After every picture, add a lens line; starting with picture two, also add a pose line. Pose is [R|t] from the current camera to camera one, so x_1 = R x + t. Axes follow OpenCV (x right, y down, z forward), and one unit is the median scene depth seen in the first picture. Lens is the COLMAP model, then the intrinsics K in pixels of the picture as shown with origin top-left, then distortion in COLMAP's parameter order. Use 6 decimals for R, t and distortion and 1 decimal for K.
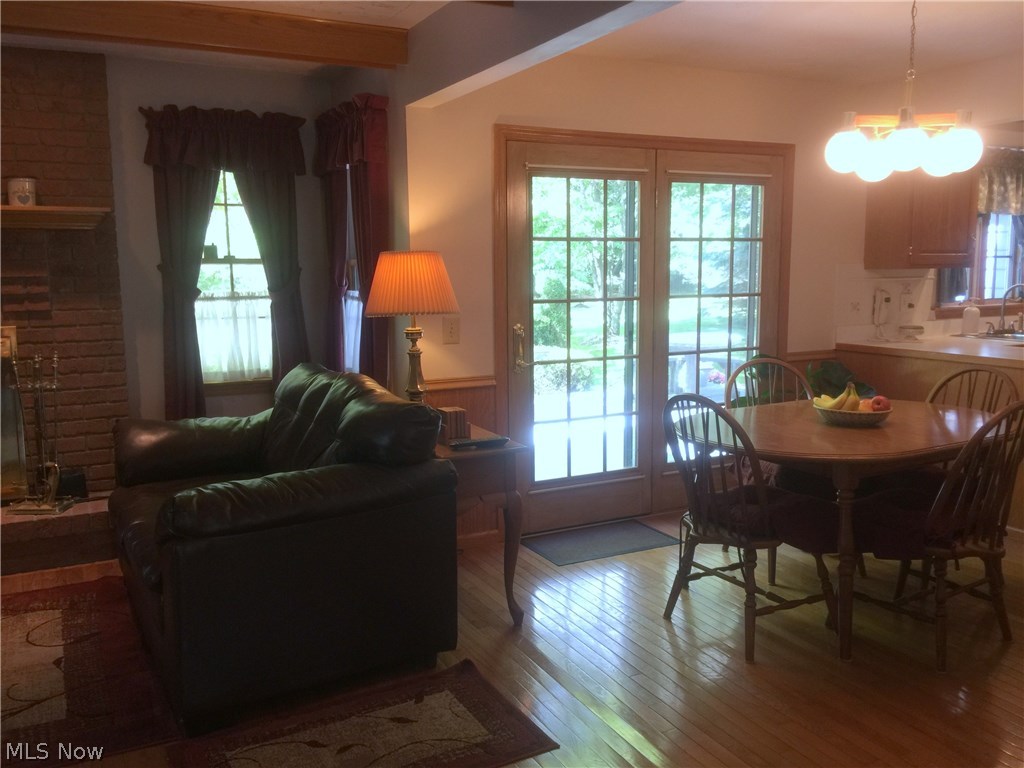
lens RADIAL K [[876.0, 0, 512.0], [0, 876.0, 384.0], [0, 0, 1]] dist [0.083258, -0.173377]
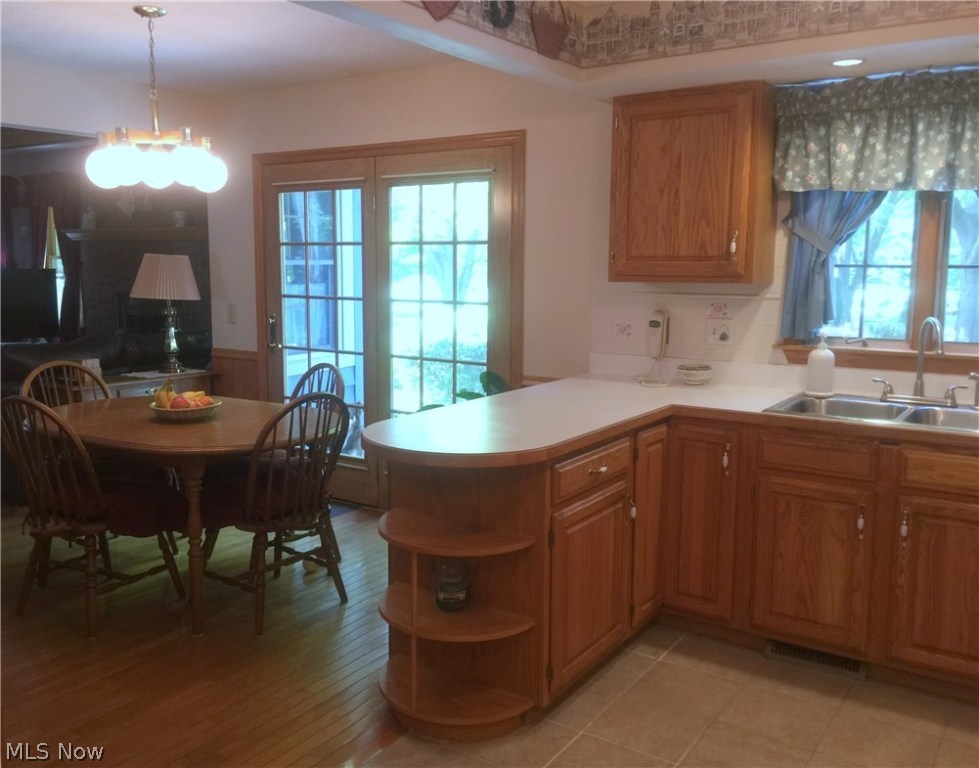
lens RADIAL K [[885.0, 0, 456.4], [0, 885.0, 374.1], [0, 0, 1]] dist [0.090086, -0.142488]
pose [[0.466256, 0.121329, -0.876290, 1.550349], [-0.135784, 0.988628, 0.064635, -0.124335], [0.874167, 0.088849, 0.477428, 0.806294]]
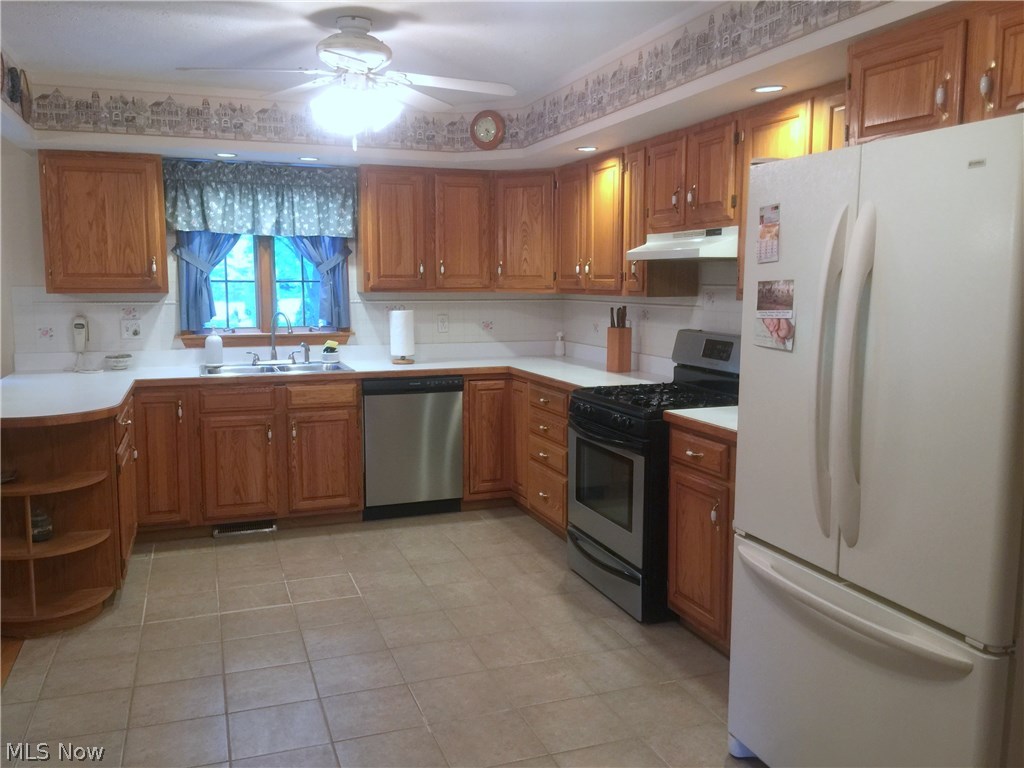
lens RADIAL K [[876.0, 0, 512.0], [0, 876.0, 384.0], [0, 0, 1]] dist [0.083258, -0.173377]
pose [[0.992036, 0.023244, -0.123795, 1.552515], [-0.026718, 0.999292, -0.026472, -0.033617], [0.123092, 0.029569, 0.991955, 0.210385]]
